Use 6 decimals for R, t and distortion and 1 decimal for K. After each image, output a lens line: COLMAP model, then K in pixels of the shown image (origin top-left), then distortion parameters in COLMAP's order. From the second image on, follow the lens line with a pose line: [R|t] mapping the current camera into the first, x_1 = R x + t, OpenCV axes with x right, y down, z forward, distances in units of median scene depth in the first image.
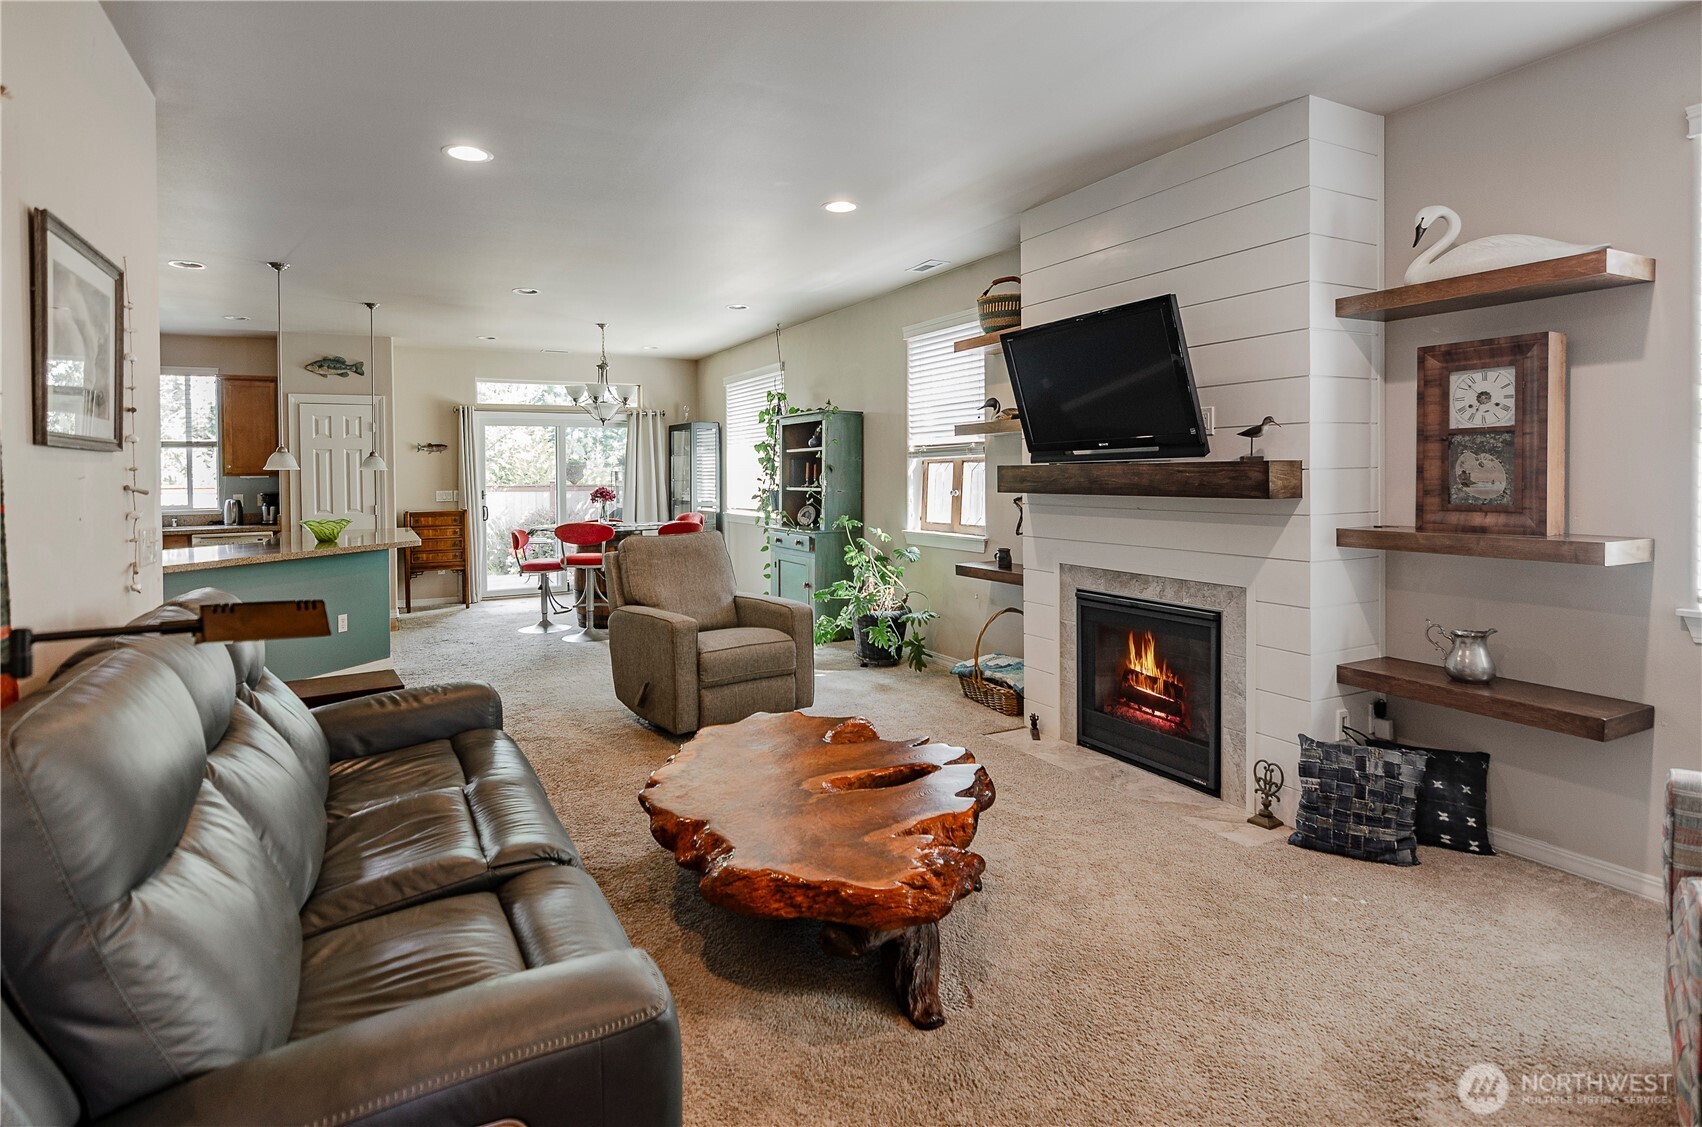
lens RADIAL K [[873.5, 0, 844.7], [0, 873.5, 481.8], [0, 0, 1]] dist [-0.002419, -0.000446]
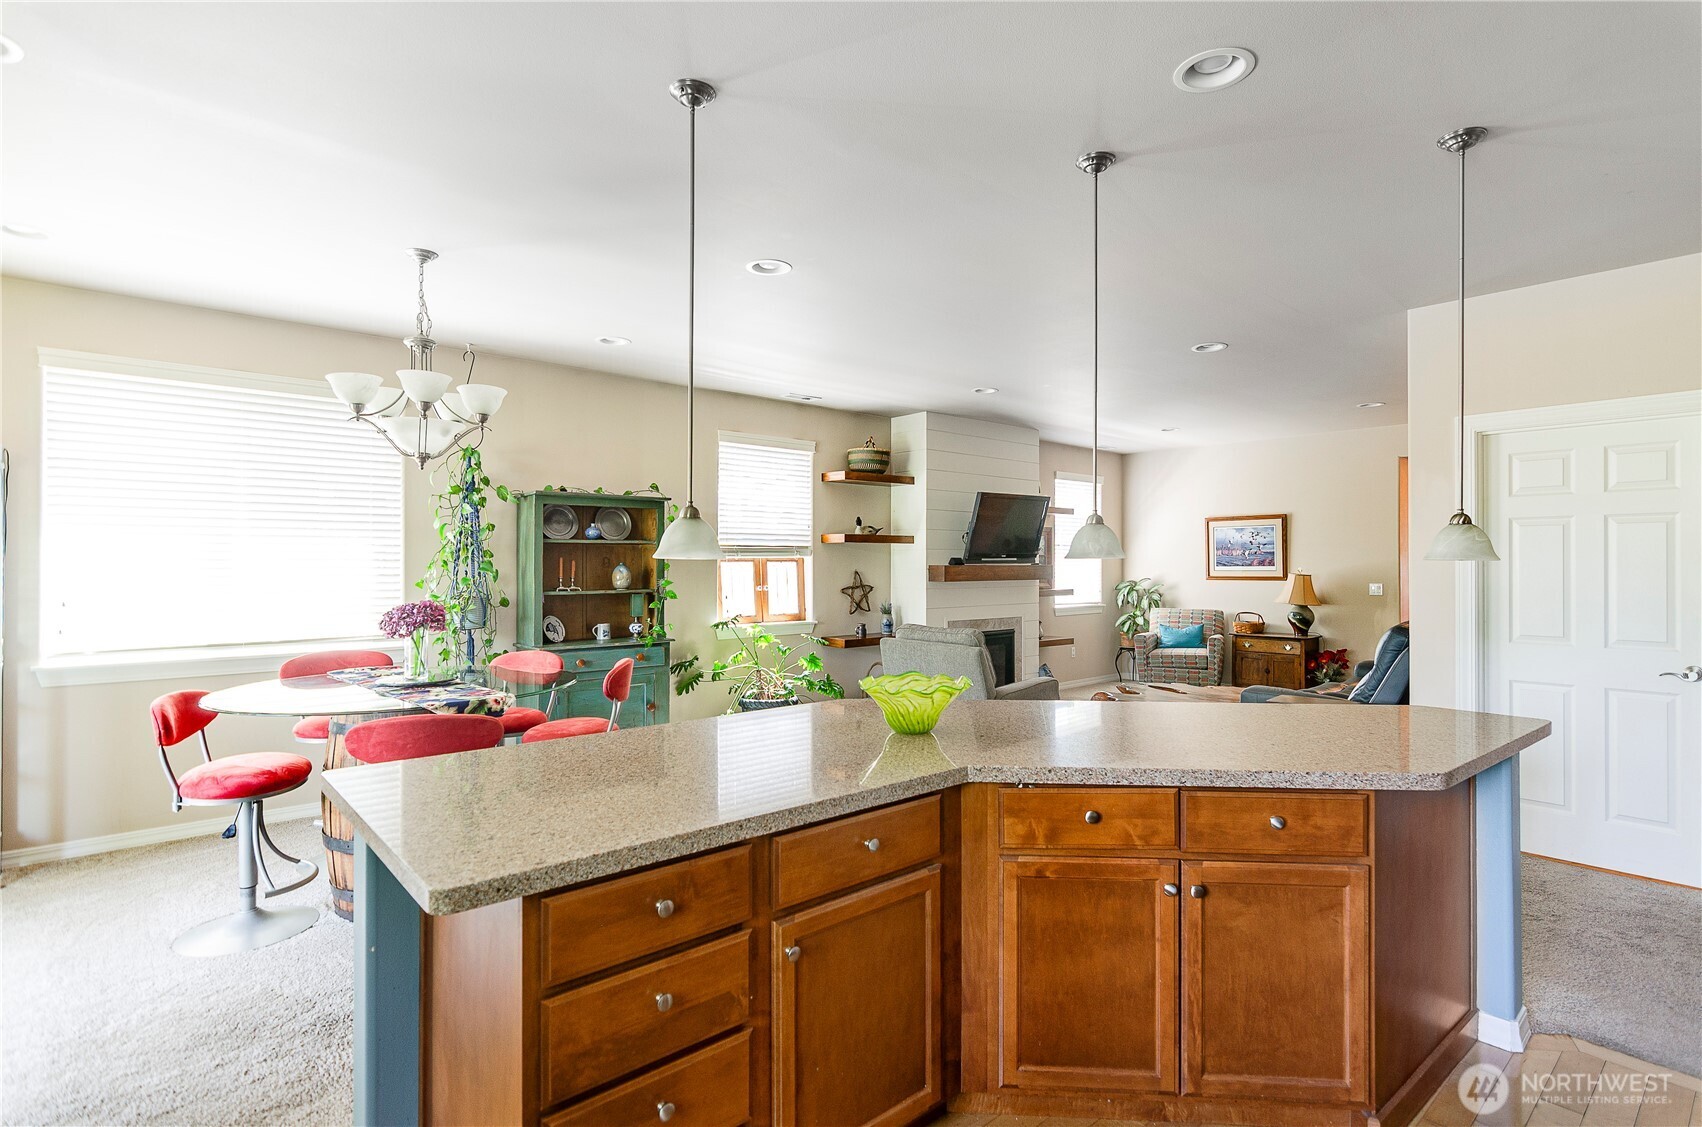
lens RADIAL K [[839.0, 0, 888.6], [0, 839.0, 563.4], [0, 0, 1]] dist [0.000547, 0.000020]
pose [[-0.247278, 0.013076, 0.968856, -0.938603], [0.015927, 0.999829, -0.009429, -0.006512], [-0.968814, 0.013099, -0.247444, 1.054309]]
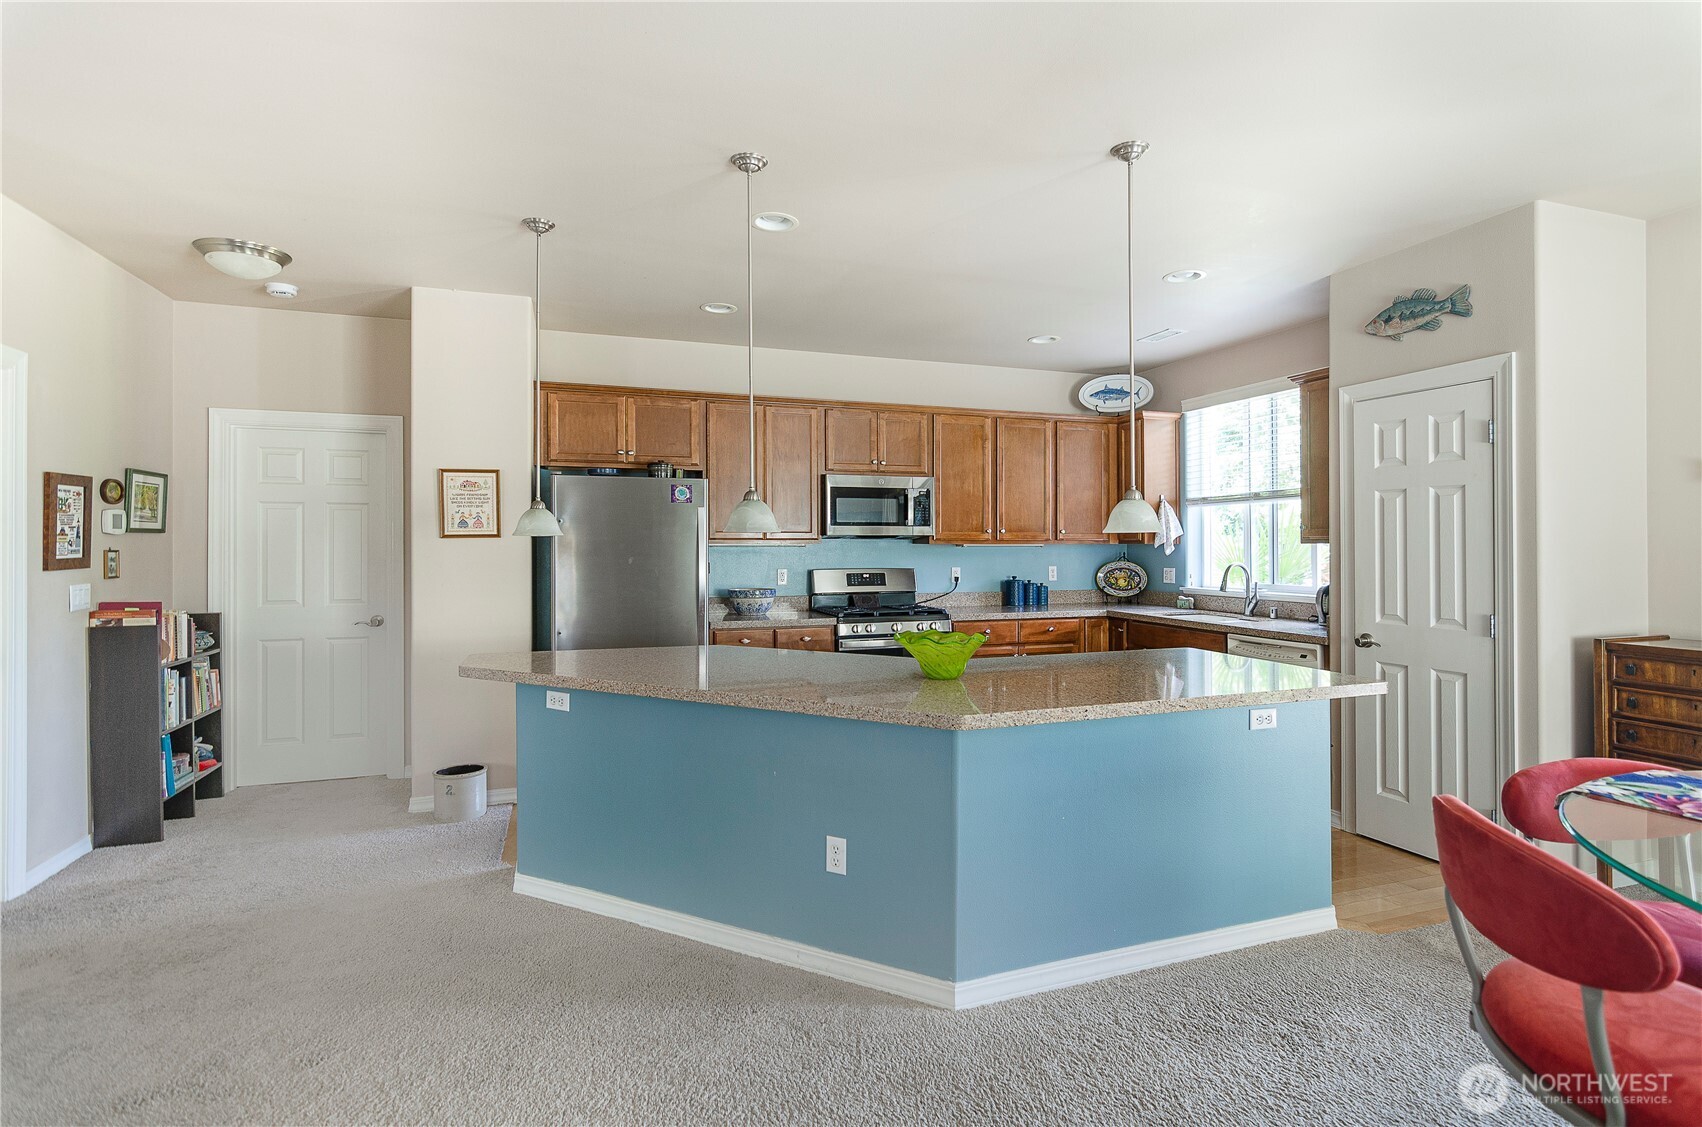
lens RADIAL K [[819.5, 0, 850.8], [0, 819.5, 541.5], [0, 0, 1]] dist [-0.000568, -0.000068]
pose [[-0.158472, 0.007941, -0.987331, -0.125950], [-0.012142, 0.999876, 0.009991, -0.012058], [0.987289, 0.013572, -0.158356, 0.978090]]
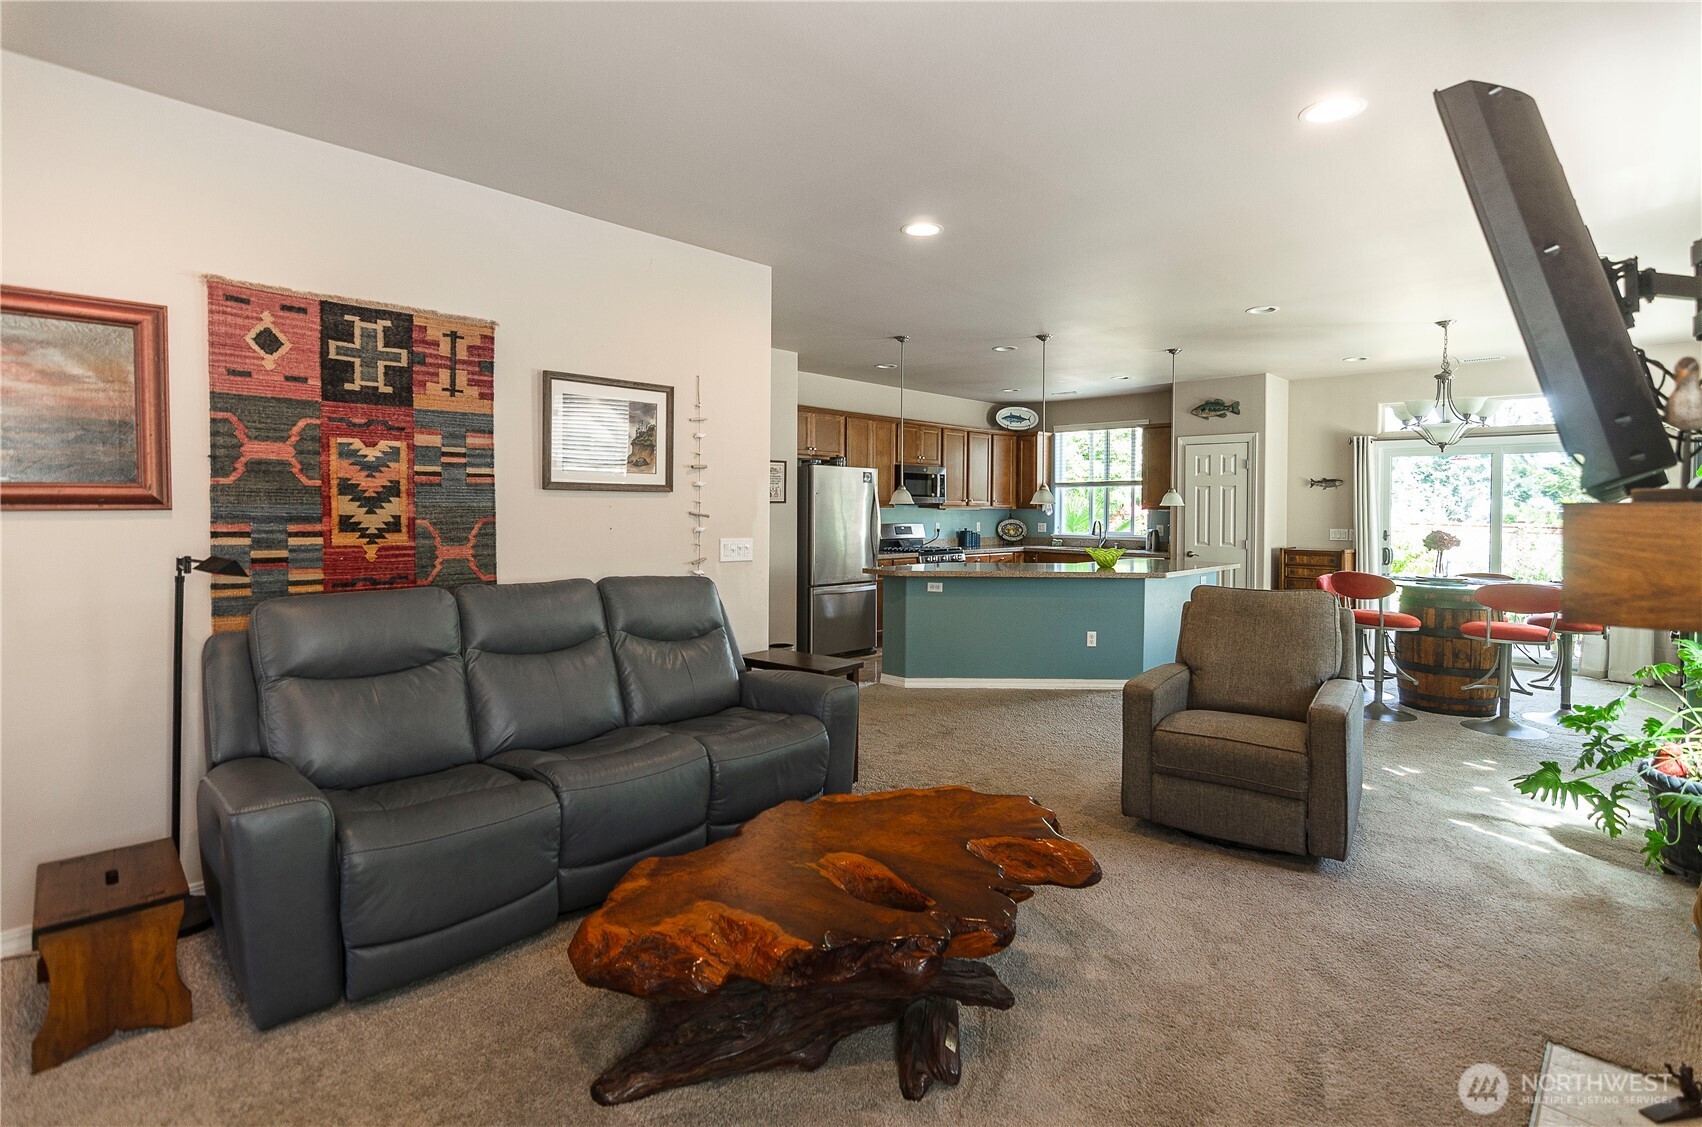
lens RADIAL K [[841.2, 0, 840.7], [0, 841.2, 510.9], [0, 0, 1]] dist [0.000208, 0.000421]
pose [[0.298201, 0.016988, -0.954352, 0.341824], [-0.023712, 0.999665, 0.010386, -0.008045], [0.954208, 0.019533, 0.298504, 0.320017]]
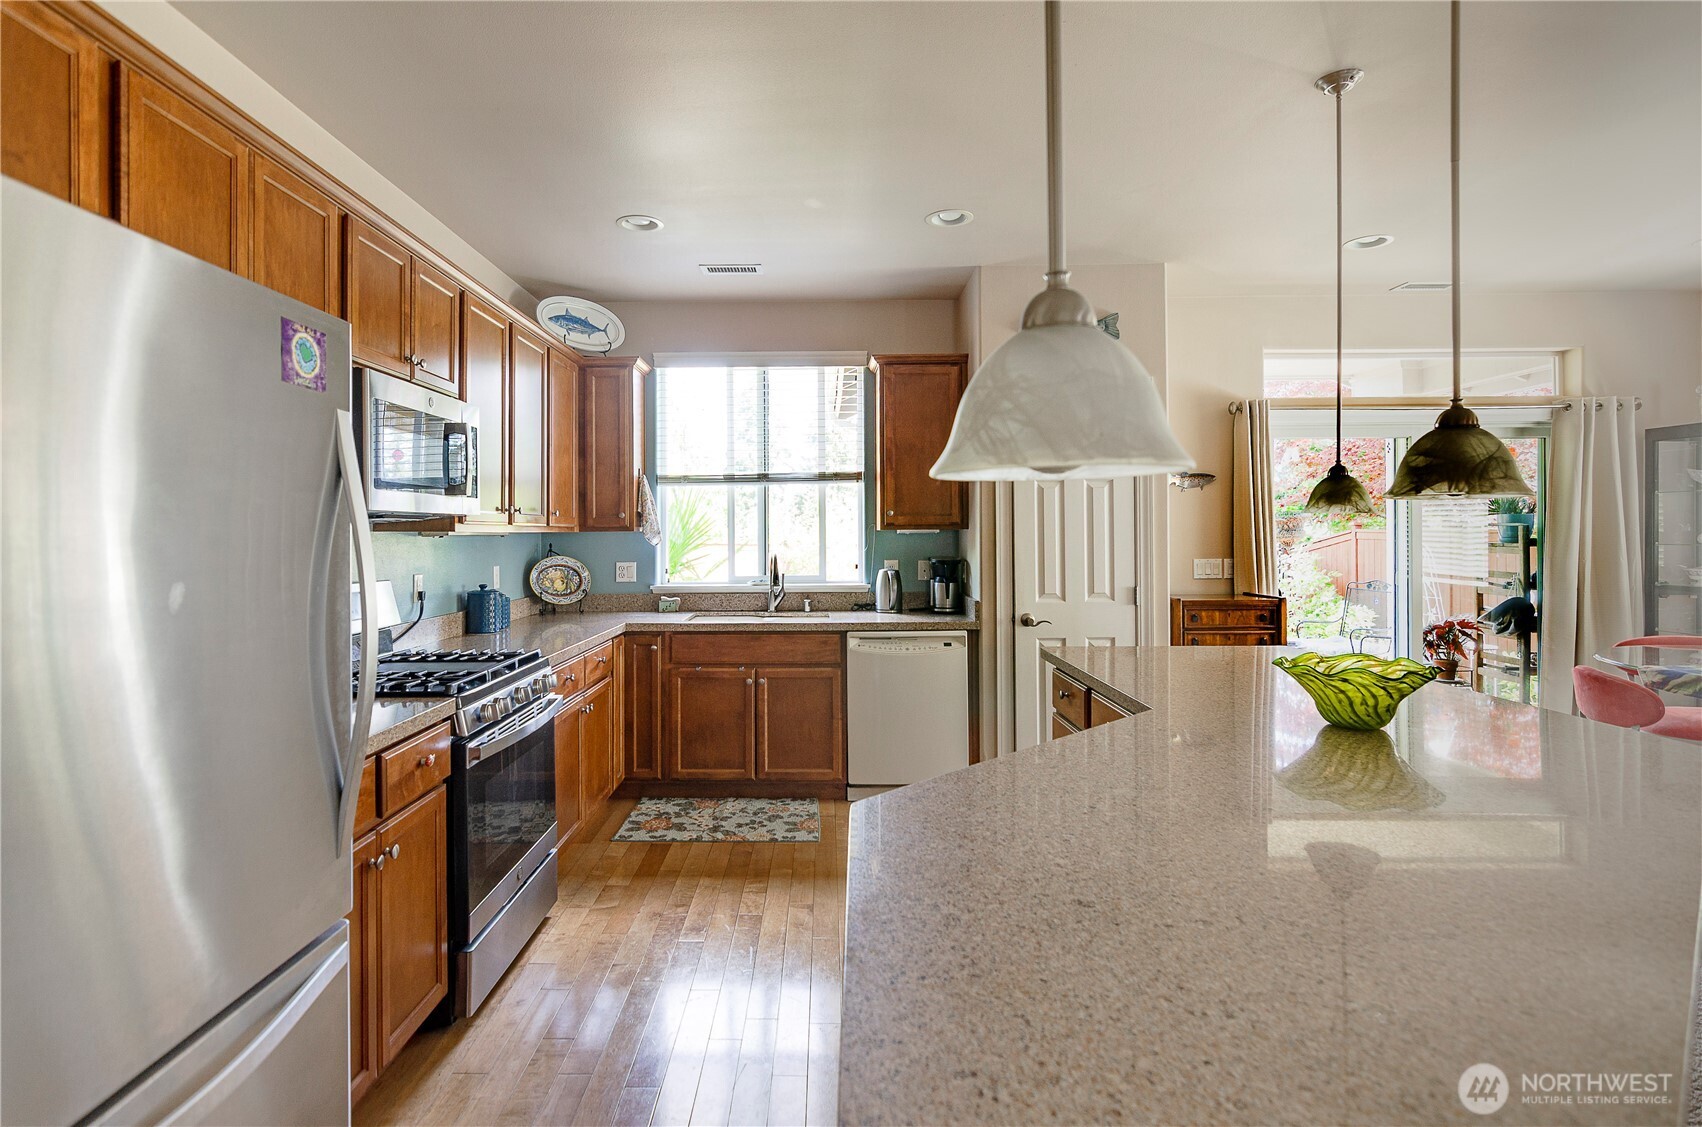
lens RADIAL K [[866.0, 0, 816.4], [0, 866.0, 526.3], [0, 0, 1]] dist [-0.000824, 0.000517]
pose [[0.874568, 0.002617, -0.484896, -0.588221], [-0.010717, 0.999846, -0.013932, -0.000048], [0.484784, 0.017381, 0.874461, 0.591013]]
